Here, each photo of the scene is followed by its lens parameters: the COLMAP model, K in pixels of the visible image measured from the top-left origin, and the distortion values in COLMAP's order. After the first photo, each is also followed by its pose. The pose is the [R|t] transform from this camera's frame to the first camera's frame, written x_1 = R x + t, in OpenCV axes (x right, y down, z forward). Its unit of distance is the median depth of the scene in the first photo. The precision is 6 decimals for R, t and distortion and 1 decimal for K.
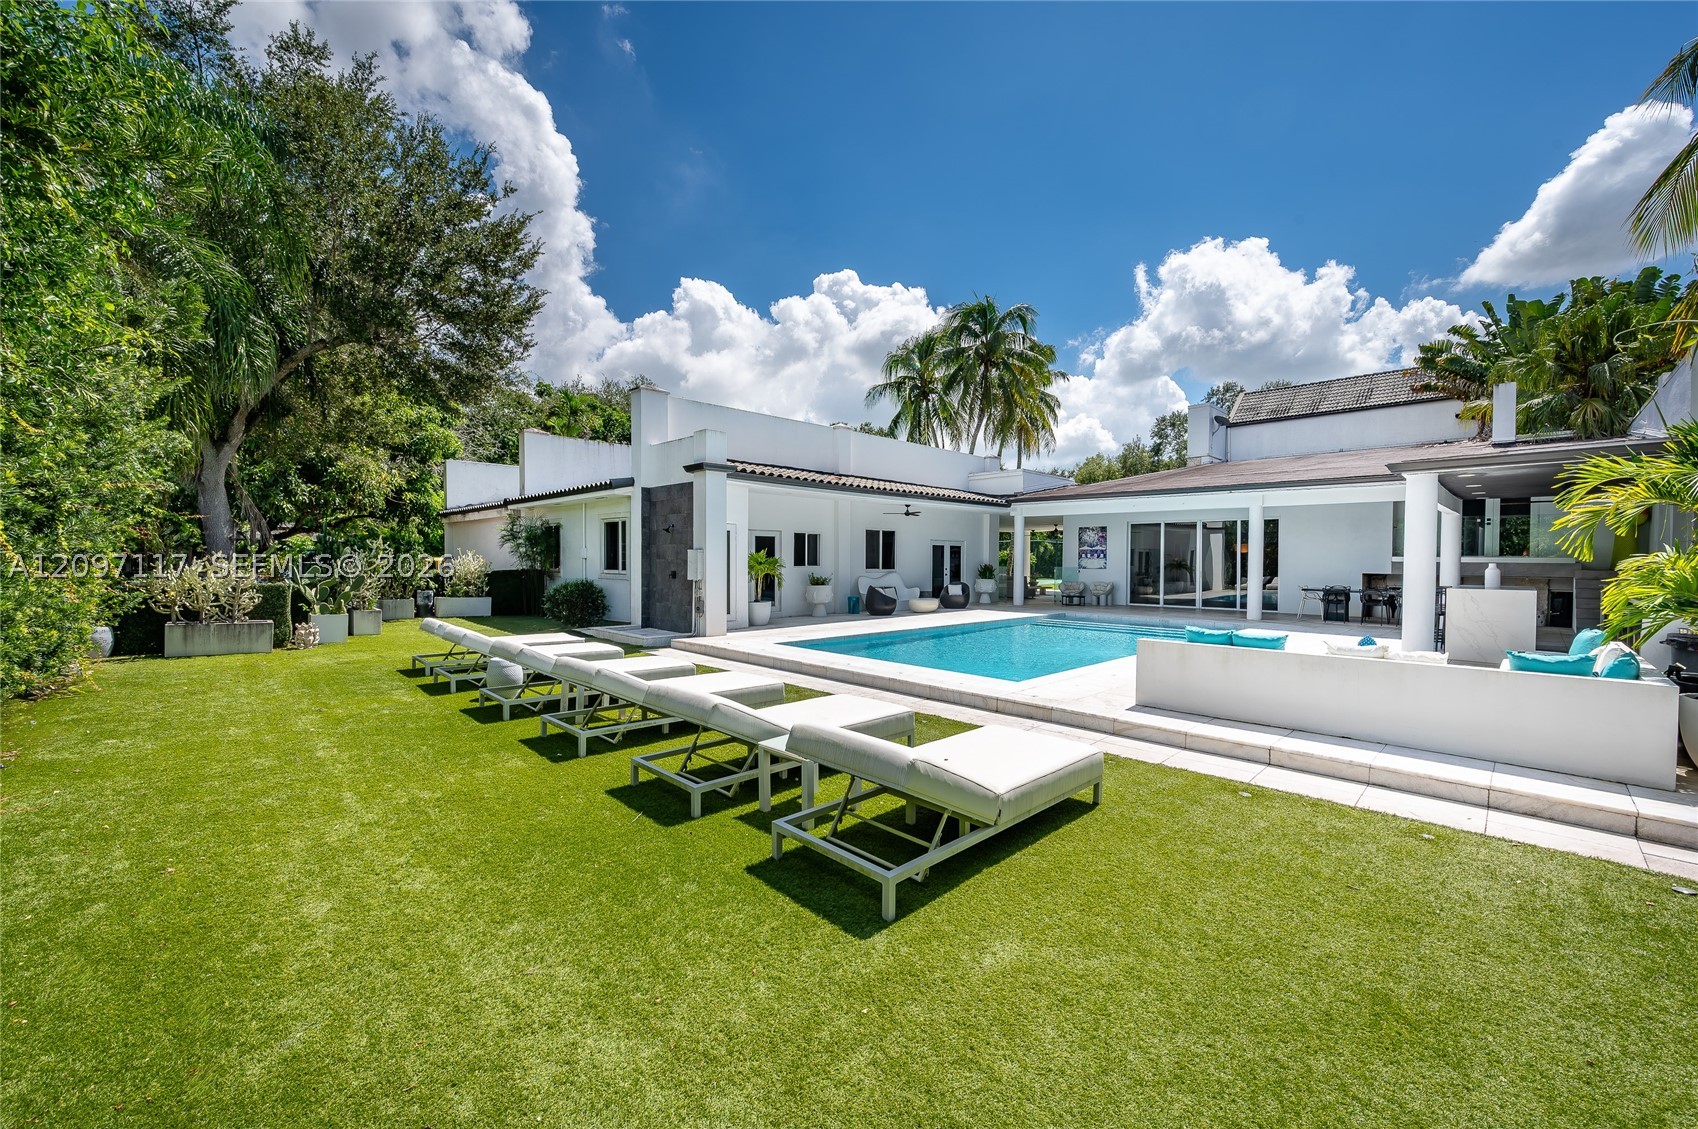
lens RADIAL K [[664.9, 0, 873.1], [0, 664.9, 585.7], [0, 0, 1]] dist [0.010255, -0.000905]
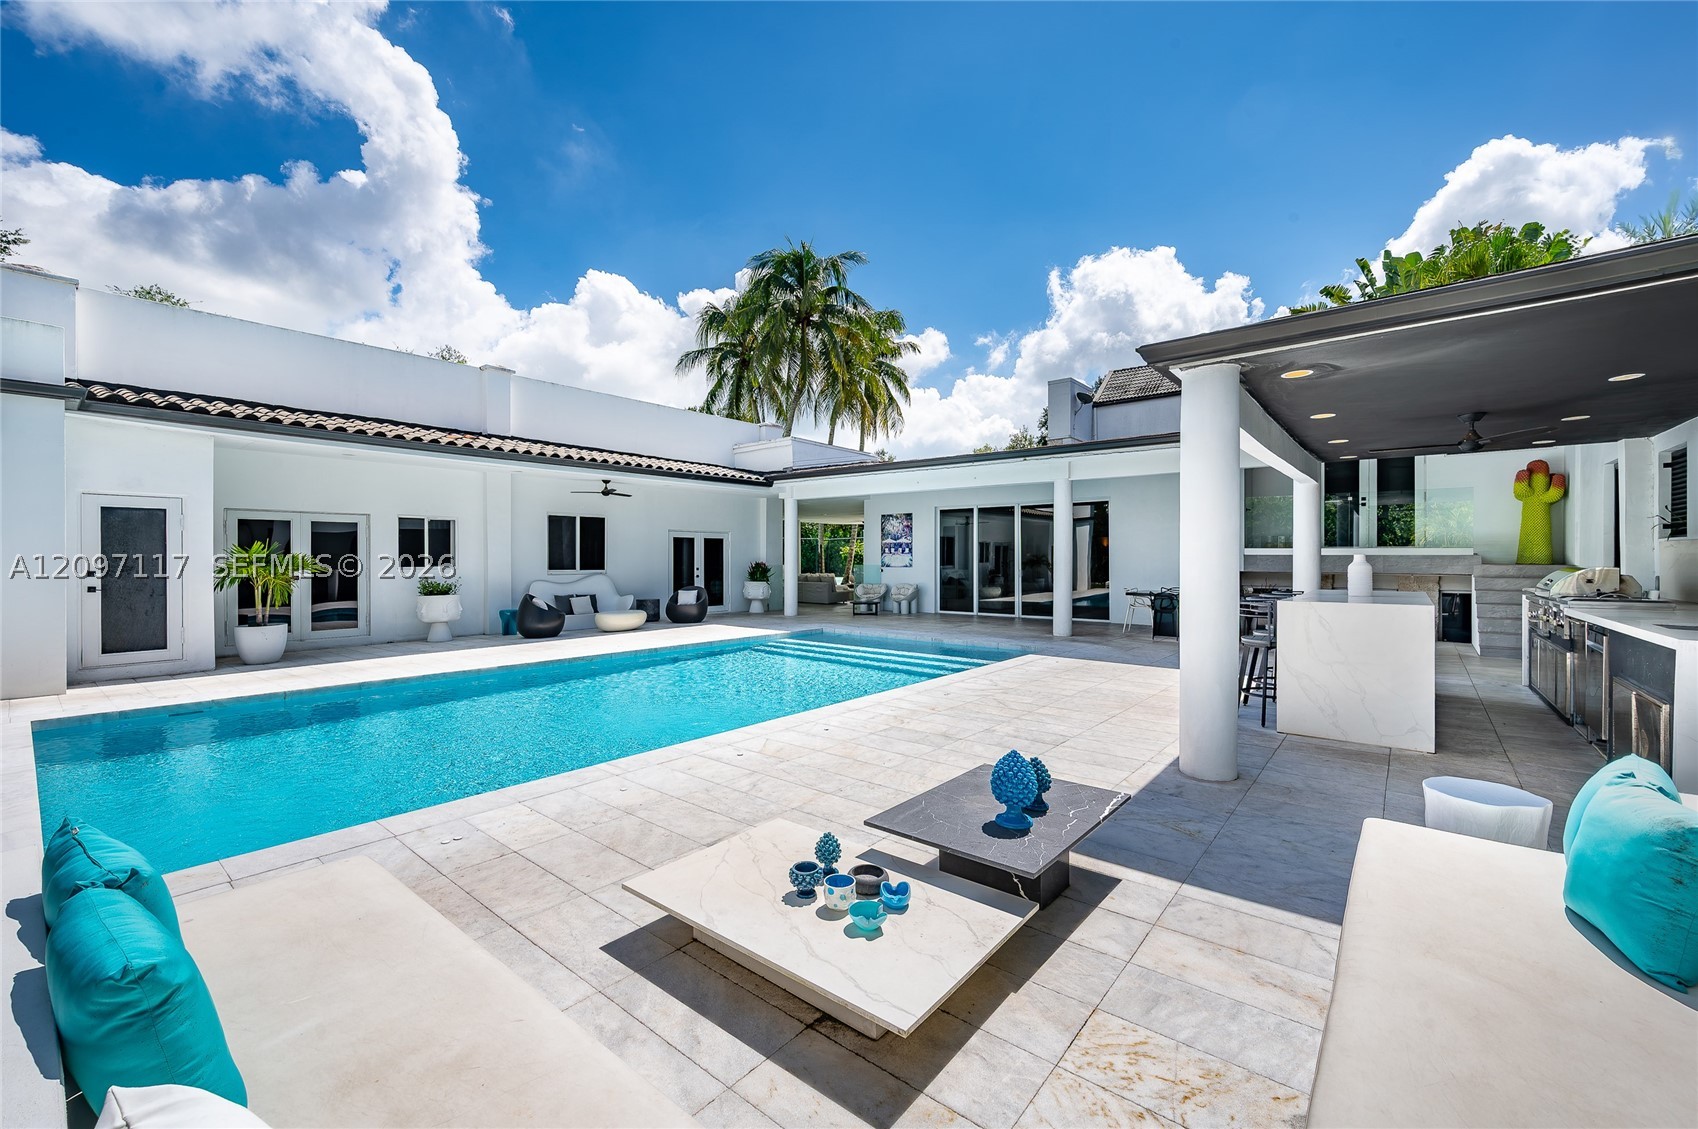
lens RADIAL K [[664.9, 0, 846.3], [0, 664.9, 574.2], [0, 0, 1]] dist [0.010255, -0.000905]
pose [[0.997394, -0.008315, 0.071671, 0.179085], [0.009405, 0.999845, -0.014883, -0.004768], [-0.071536, 0.015519, 0.997317, 0.183517]]
